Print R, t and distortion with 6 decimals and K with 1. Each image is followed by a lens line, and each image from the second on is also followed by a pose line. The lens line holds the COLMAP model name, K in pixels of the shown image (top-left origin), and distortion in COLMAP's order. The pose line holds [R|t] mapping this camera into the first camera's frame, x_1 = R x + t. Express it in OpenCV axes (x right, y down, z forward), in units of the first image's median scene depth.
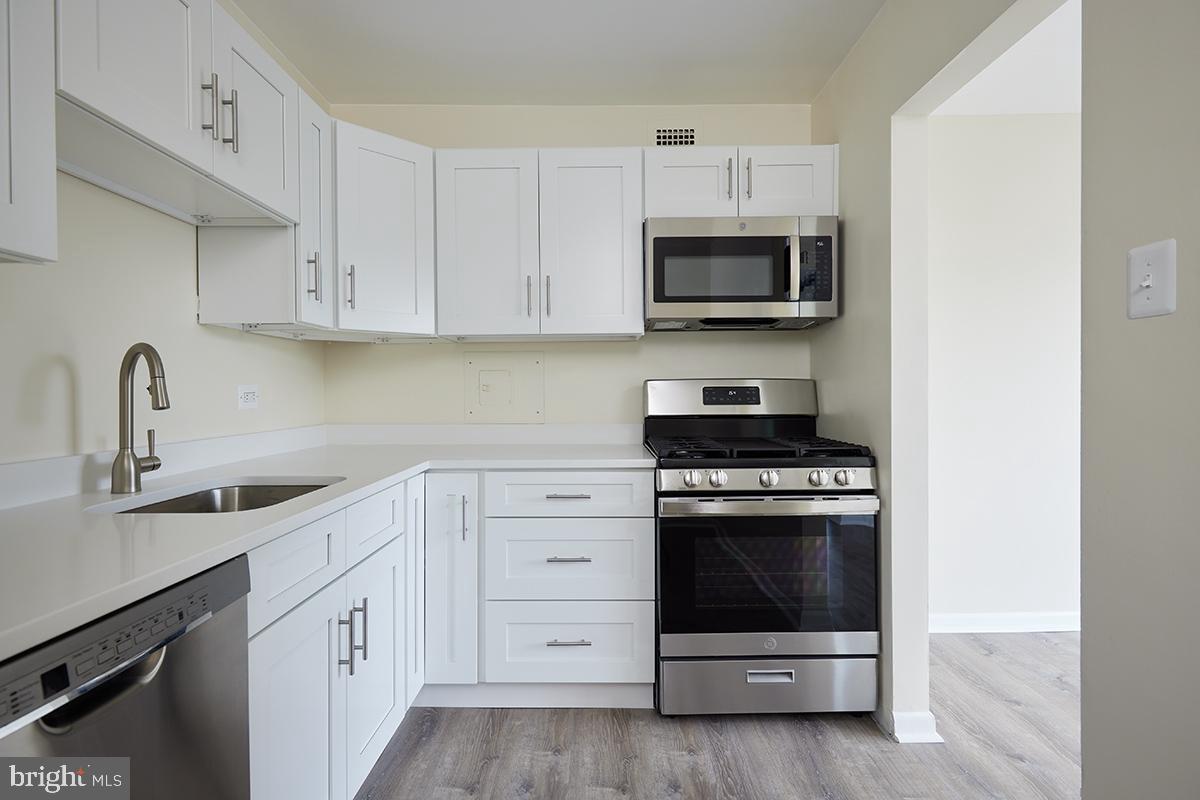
lens RADIAL K [[591.0, 0, 600.0], [0, 591.0, 400.0], [0, 0, 1]] dist [0.000527, -0.000022]
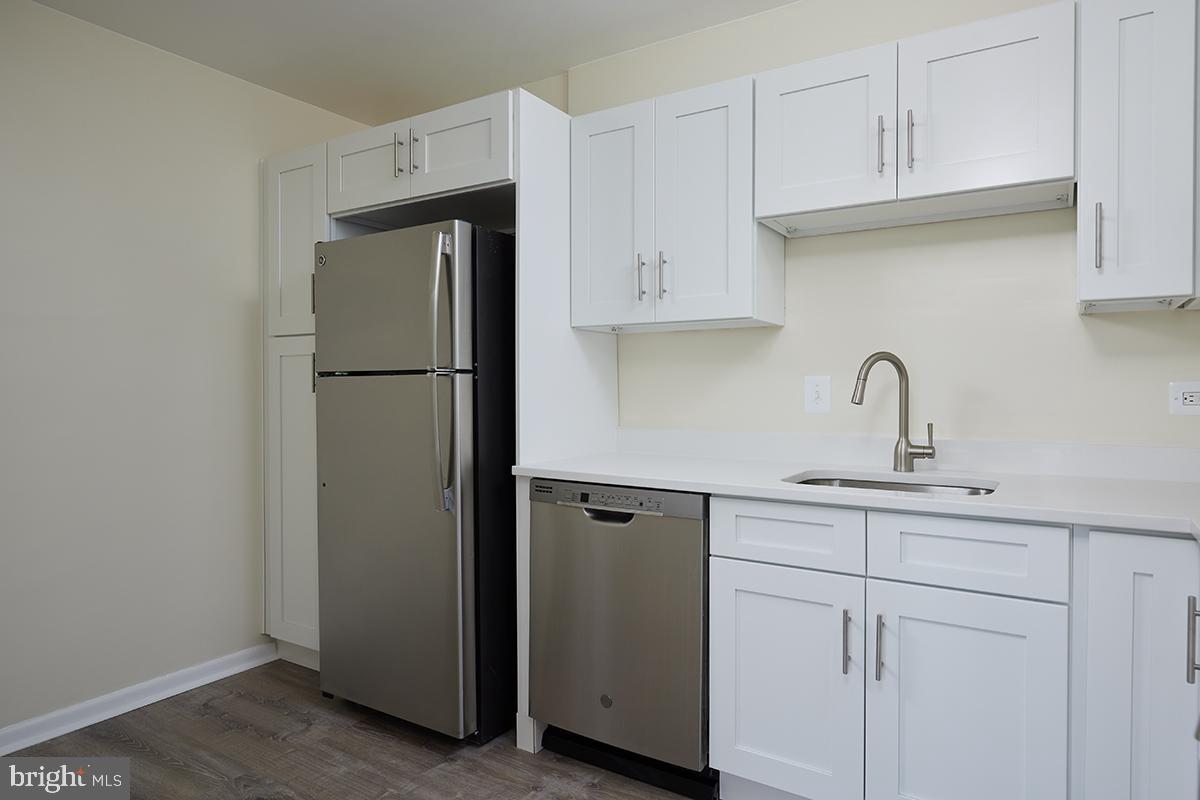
lens RADIAL K [[712.4, 0, 600.0], [0, 712.4, 400.0], [0, 0, 1]] dist [-0.016409, 0.002000]
pose [[-0.541216, 0.019738, -0.840652, 0.625240], [-0.010457, 0.999489, 0.030200, -0.025000], [0.840819, 0.025135, -0.540733, 0.992284]]
